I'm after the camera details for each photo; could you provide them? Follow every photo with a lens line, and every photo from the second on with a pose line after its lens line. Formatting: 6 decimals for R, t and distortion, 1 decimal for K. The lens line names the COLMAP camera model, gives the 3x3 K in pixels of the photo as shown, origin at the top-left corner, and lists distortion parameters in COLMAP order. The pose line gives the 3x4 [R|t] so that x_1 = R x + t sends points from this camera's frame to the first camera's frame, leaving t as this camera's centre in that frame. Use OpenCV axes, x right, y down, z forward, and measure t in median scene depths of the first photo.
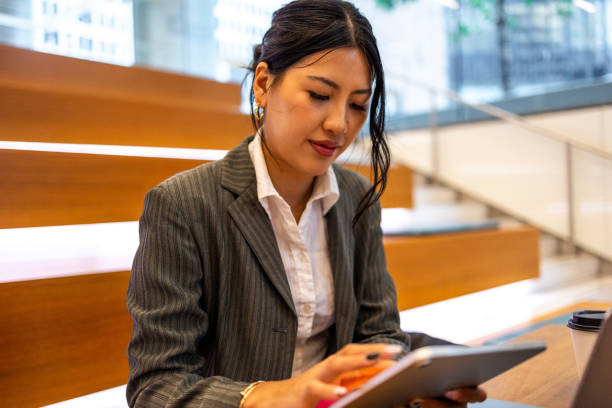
lens RADIAL K [[669.4, 0, 289.1], [0, 669.4, 205.0], [0, 0, 1]] dist [-0.005680, 0.036047]
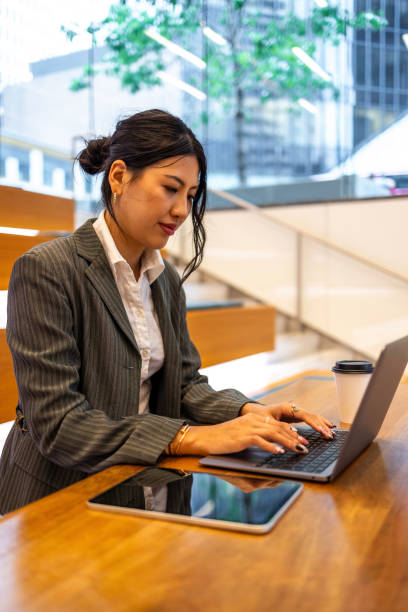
lens RADIAL K [[685.3, 0, 204.0], [0, 685.3, 306.0], [0, 0, 1]] dist [0.003224, 0.001458]
pose [[0.959718, 0.031229, 0.279224, -0.219274], [-0.039877, 0.998883, 0.025344, 0.025006], [-0.278121, -0.035458, 0.959891, -0.272795]]
